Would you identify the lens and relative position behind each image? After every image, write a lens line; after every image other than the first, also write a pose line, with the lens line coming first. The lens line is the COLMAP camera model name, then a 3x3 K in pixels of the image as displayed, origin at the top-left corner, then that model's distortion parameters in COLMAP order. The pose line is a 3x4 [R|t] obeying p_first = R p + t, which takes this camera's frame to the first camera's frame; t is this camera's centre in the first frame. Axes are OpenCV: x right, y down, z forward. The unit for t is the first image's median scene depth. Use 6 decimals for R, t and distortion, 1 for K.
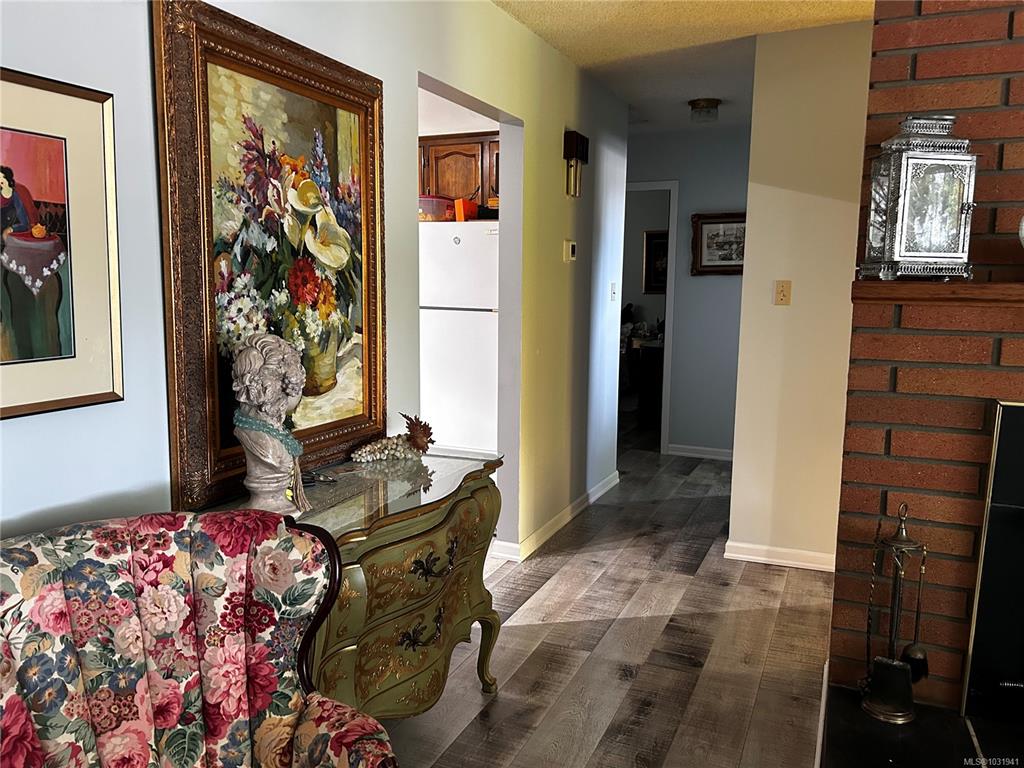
lens RADIAL K [[773.5, 0, 511.4], [0, 773.5, 386.8], [0, 0, 1]] dist [0.062090, -0.086185]
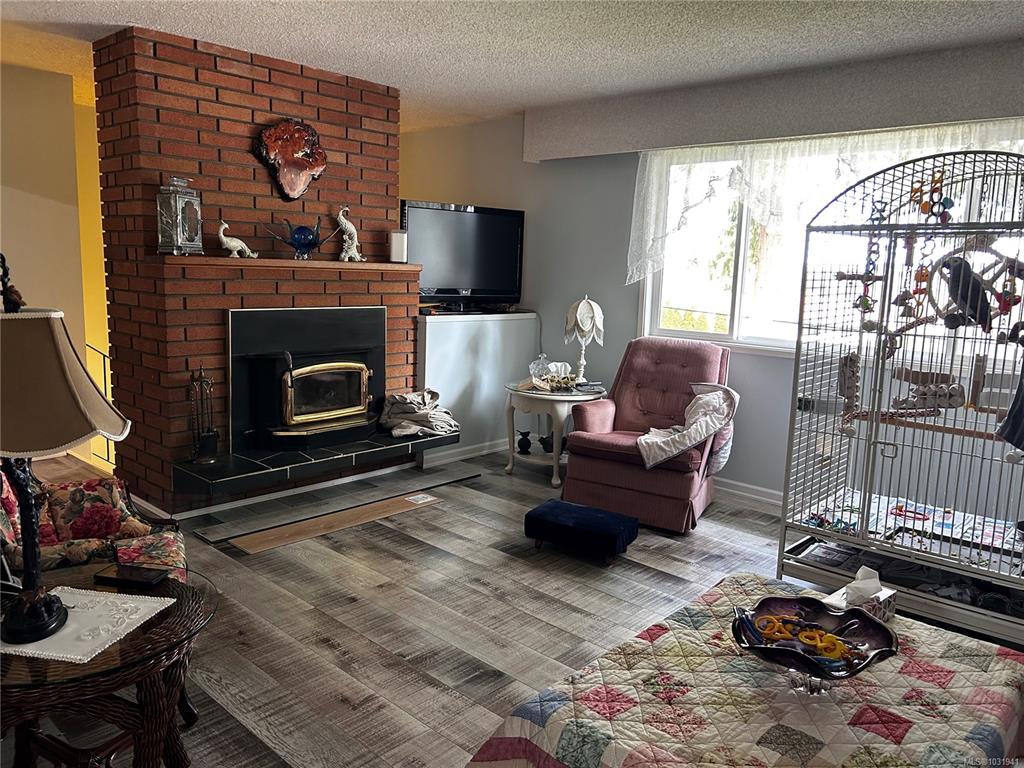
lens RADIAL K [[773.5, 0, 510.6], [0, 773.5, 383.5], [0, 0, 1]] dist [0.062090, -0.086185]
pose [[0.310533, -0.139864, 0.940217, -1.291524], [0.104371, 0.988152, 0.112524, 0.061760], [-0.944815, 0.063189, 0.321452, -0.500262]]
